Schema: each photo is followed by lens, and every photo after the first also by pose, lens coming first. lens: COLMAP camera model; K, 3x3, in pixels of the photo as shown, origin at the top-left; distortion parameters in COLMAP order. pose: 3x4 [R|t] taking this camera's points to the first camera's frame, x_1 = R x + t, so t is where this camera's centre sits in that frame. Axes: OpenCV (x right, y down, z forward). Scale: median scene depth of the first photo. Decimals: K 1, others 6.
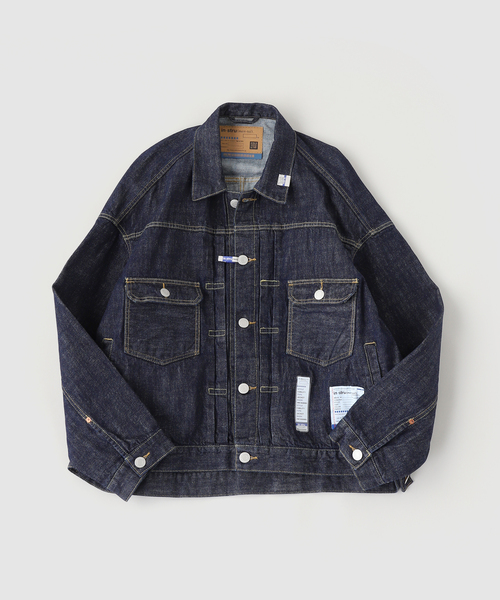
lens RADIAL K [[824.6, 0, 250.0], [0, 824.6, 300.0], [0, 0, 1]] dist [-0.101209, -0.006327]
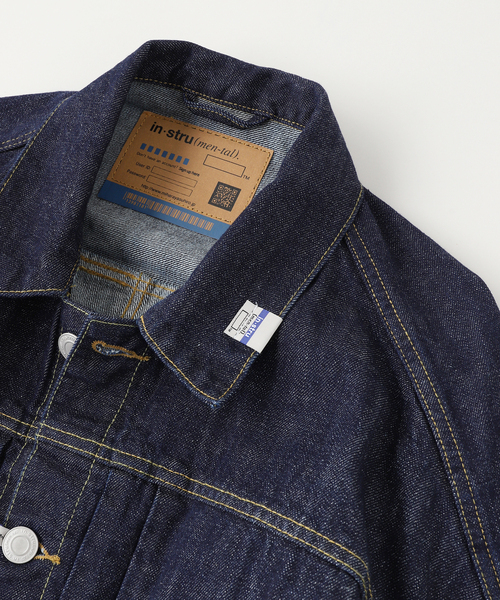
lens RADIAL K [[824.6, 0, 250.0], [0, 824.6, 300.0], [0, 0, 1]] dist [-0.101209, -0.006327]
pose [[0.917091, 0.310685, -0.249837, 0.105915], [-0.354978, 0.921600, -0.156984, -0.109986], [0.181477, 0.232655, 0.955478, 0.736403]]
